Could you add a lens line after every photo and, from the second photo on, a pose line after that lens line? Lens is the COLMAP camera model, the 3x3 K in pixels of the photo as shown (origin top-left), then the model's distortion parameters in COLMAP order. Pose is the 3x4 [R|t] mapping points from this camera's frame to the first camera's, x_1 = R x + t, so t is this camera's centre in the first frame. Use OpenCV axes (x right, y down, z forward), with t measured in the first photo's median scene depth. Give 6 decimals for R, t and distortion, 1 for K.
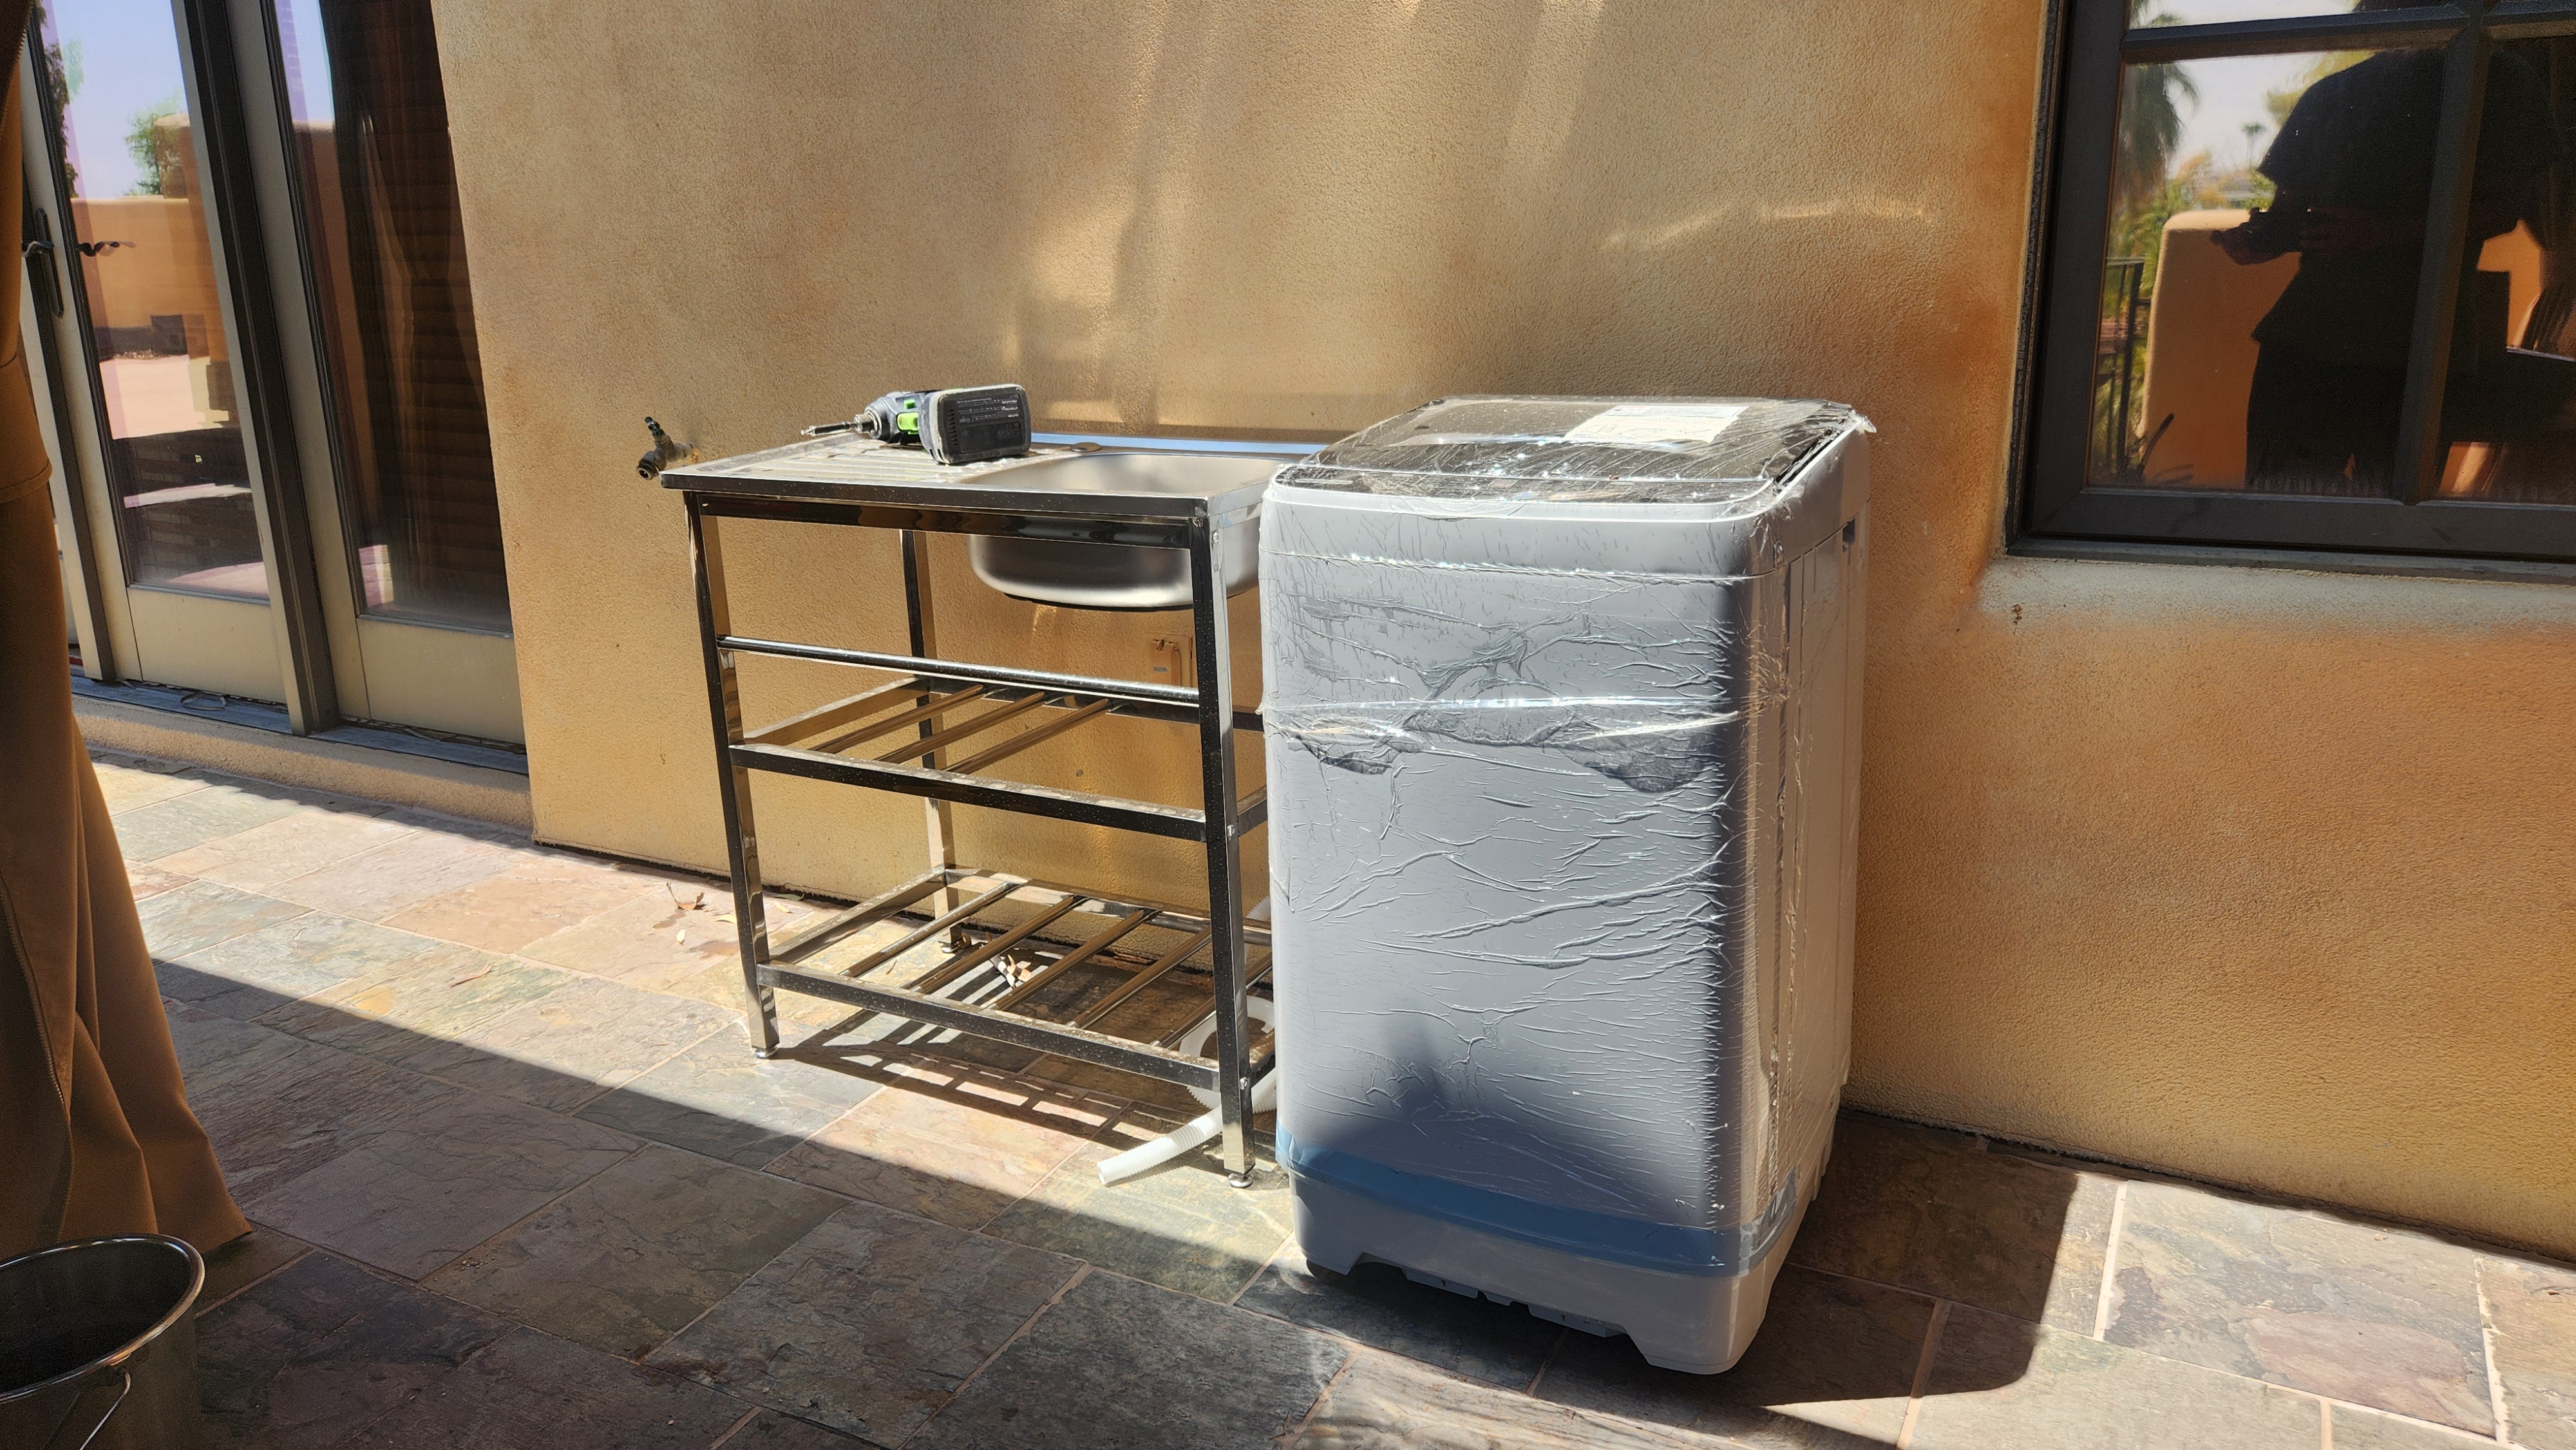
lens RADIAL K [[1698.8, 0, 1306.4], [0, 1698.8, 714.8], [0, 0, 1]] dist [0.073796, -0.059084]
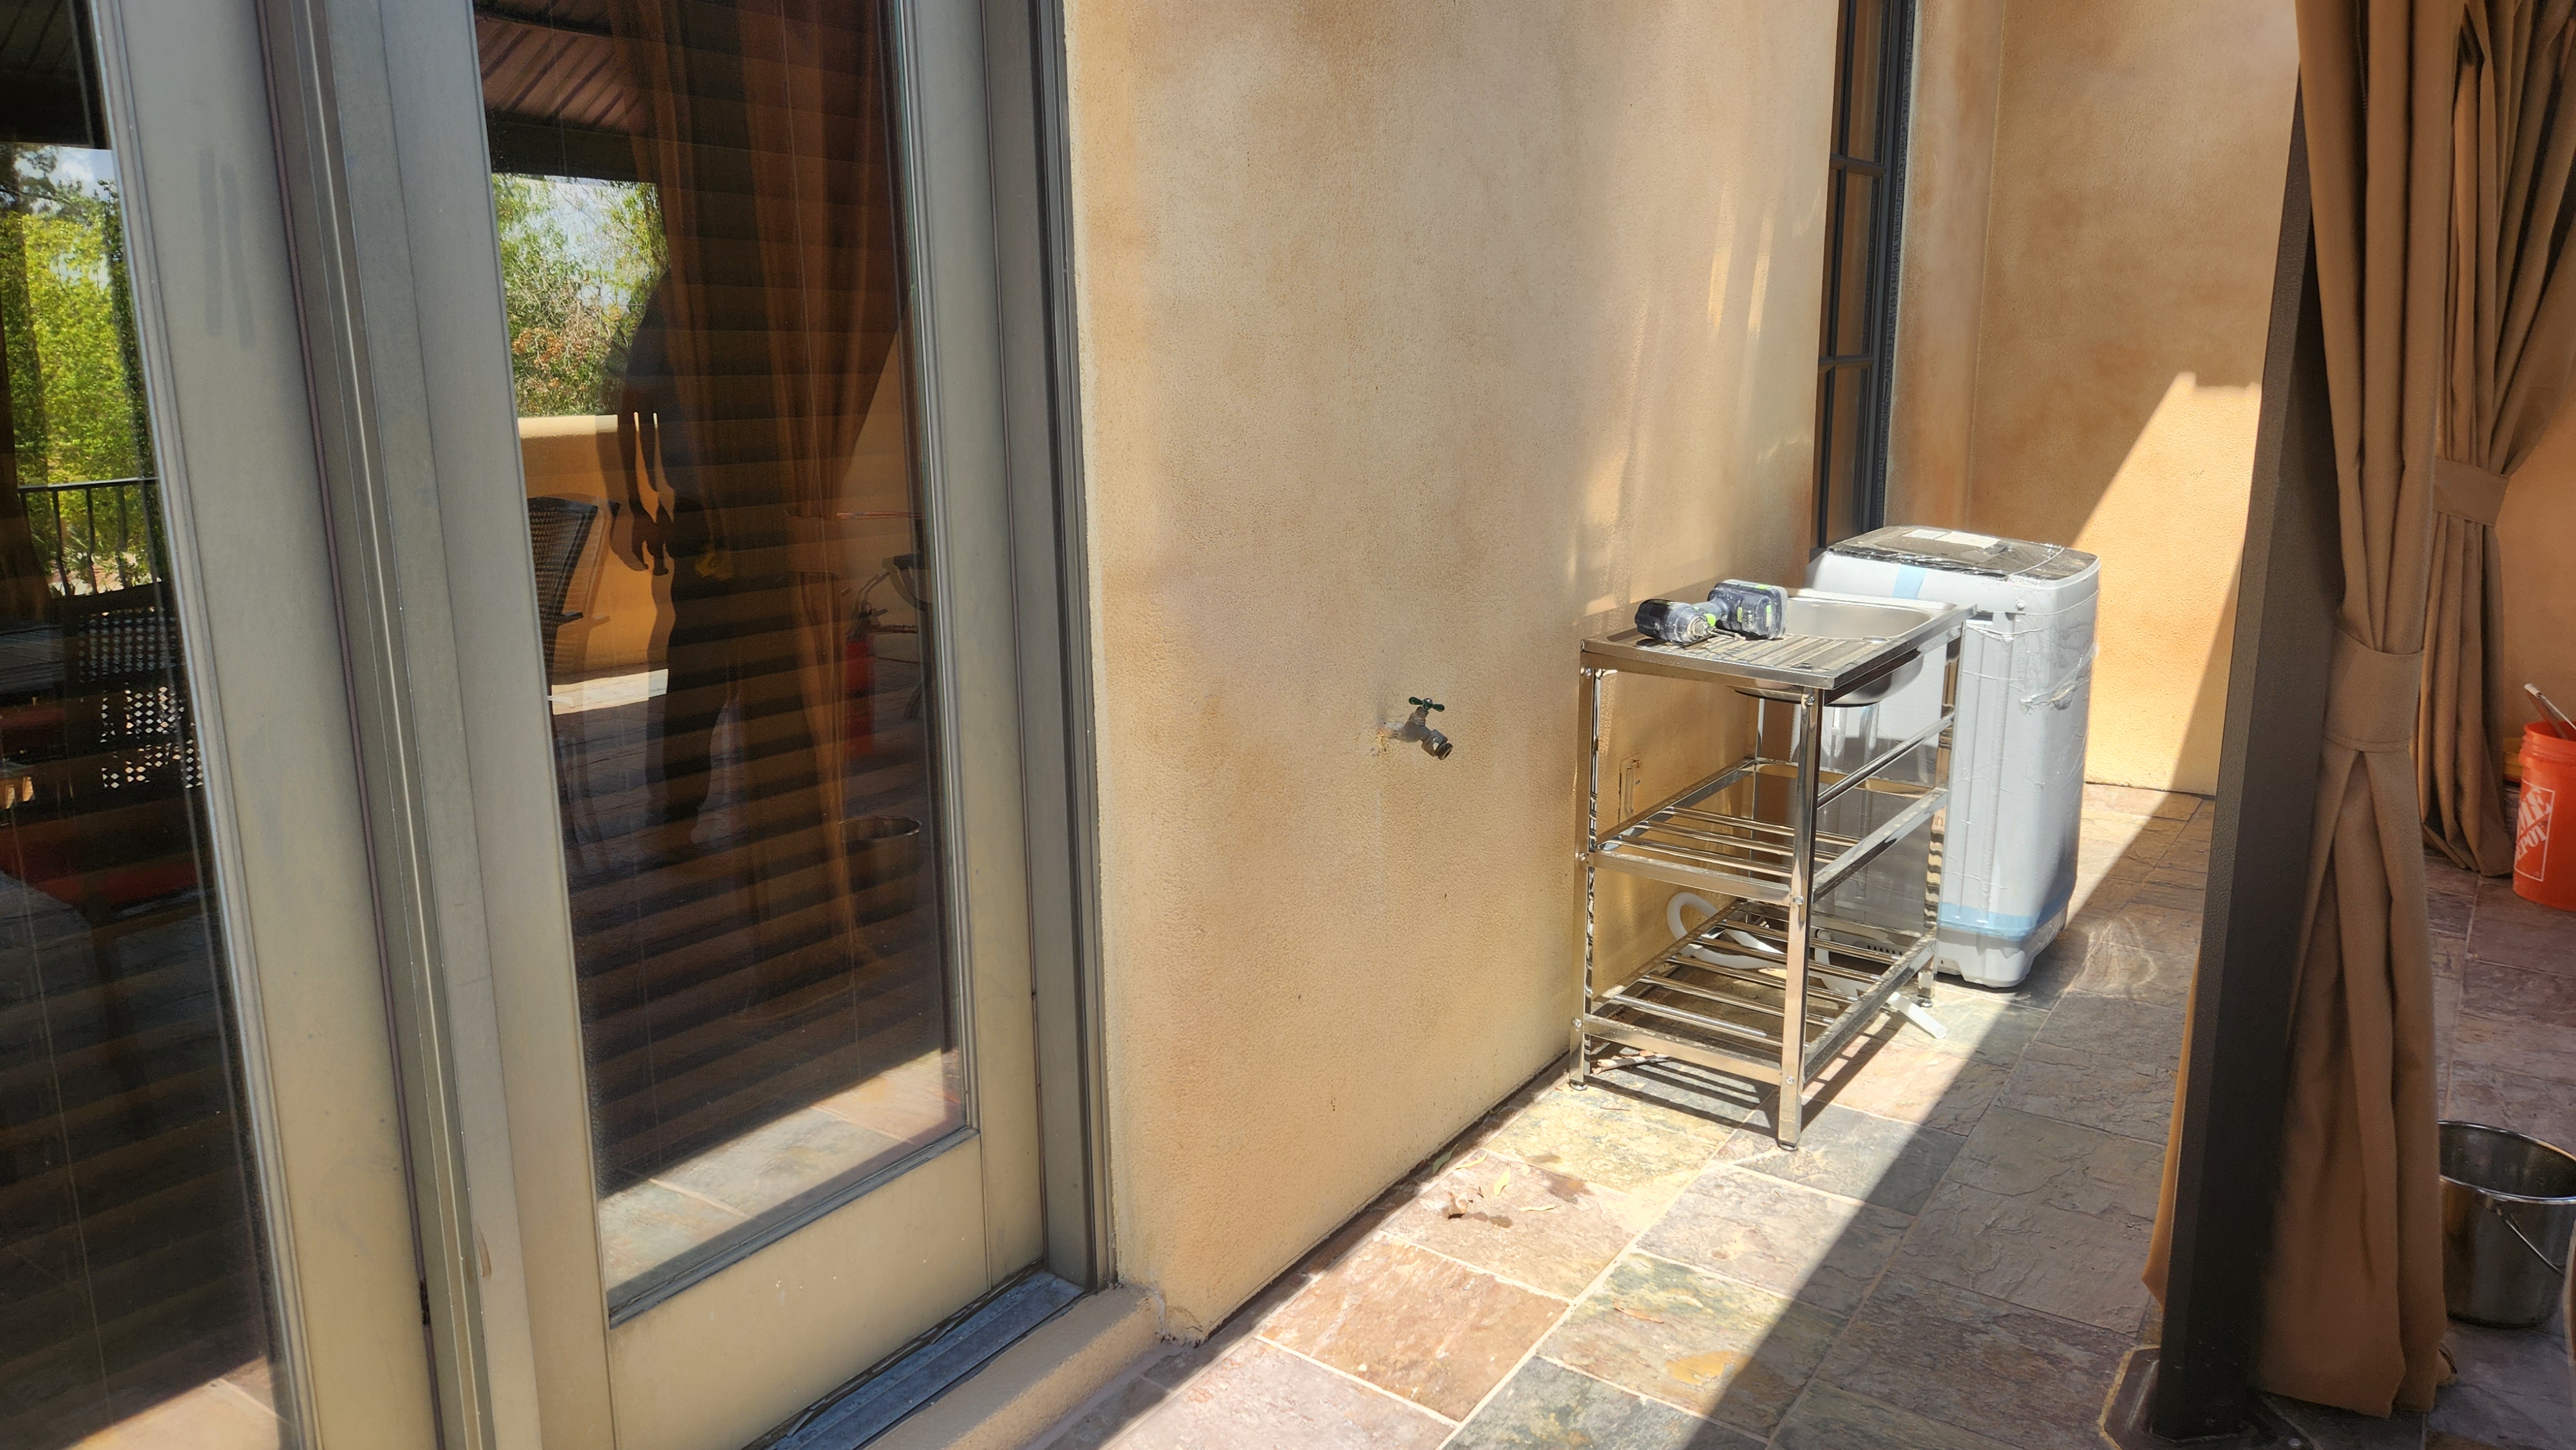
lens RADIAL K [[1698.8, 0, 1304.8], [0, 1698.8, 721.1], [0, 0, 1]] dist [0.073796, -0.059084]
pose [[0.127733, -0.201419, 0.971141, -1.490085], [0.272312, 0.948654, 0.160939, -0.379849], [-0.953693, 0.243896, 0.176023, 1.053769]]
